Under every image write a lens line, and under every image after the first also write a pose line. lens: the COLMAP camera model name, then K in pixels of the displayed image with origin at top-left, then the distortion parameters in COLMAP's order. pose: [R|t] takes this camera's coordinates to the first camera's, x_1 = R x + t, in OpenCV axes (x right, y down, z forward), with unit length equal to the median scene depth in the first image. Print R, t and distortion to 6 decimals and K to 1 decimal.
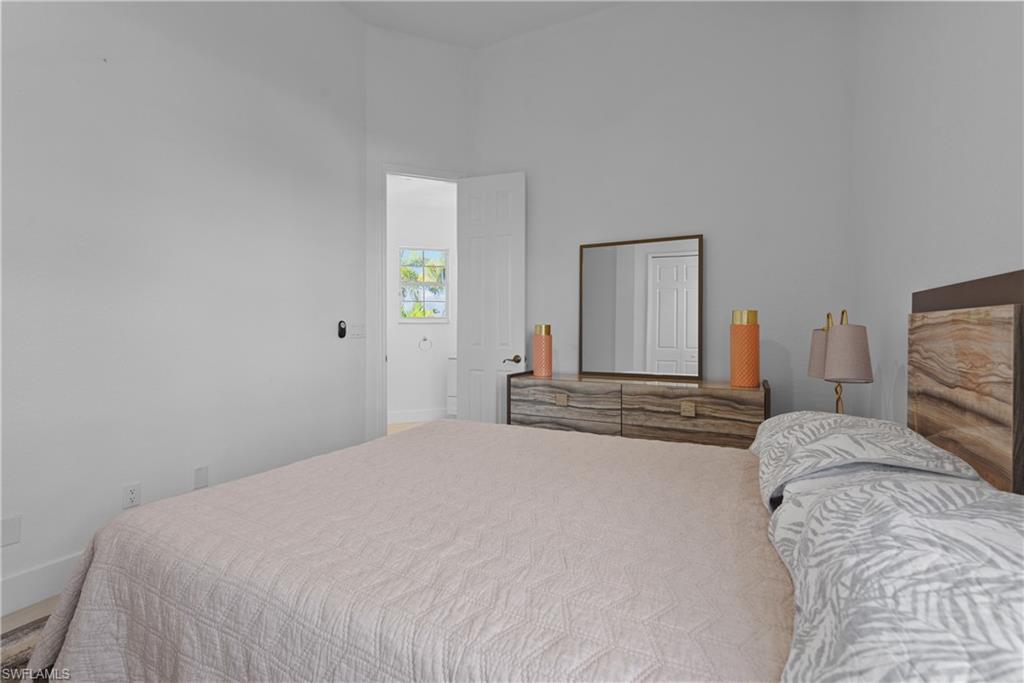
lens RADIAL K [[465.2, 0, 512.2], [0, 465.2, 325.7], [0, 0, 1]] dist [0.016459, -0.000623]
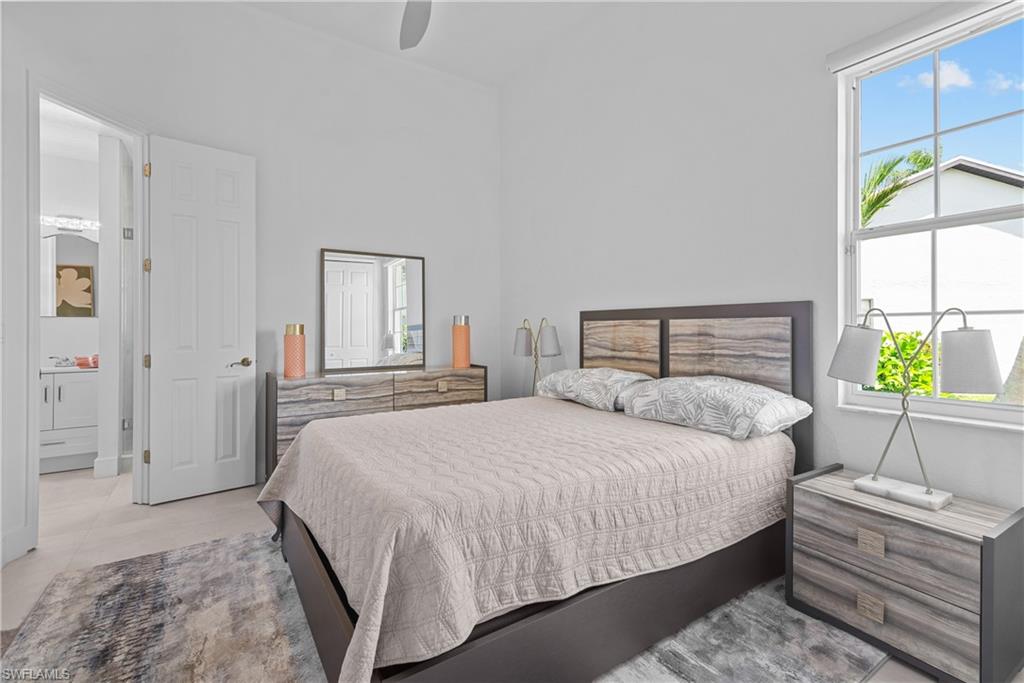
lens RADIAL K [[465.2, 0, 512.2], [0, 465.2, 325.7], [0, 0, 1]] dist [0.016459, -0.000623]
pose [[0.494209, 0.003556, 0.869336, -0.665828], [-0.006489, 0.999979, -0.000402, -0.001915], [-0.869319, -0.005443, 0.494222, 0.131811]]
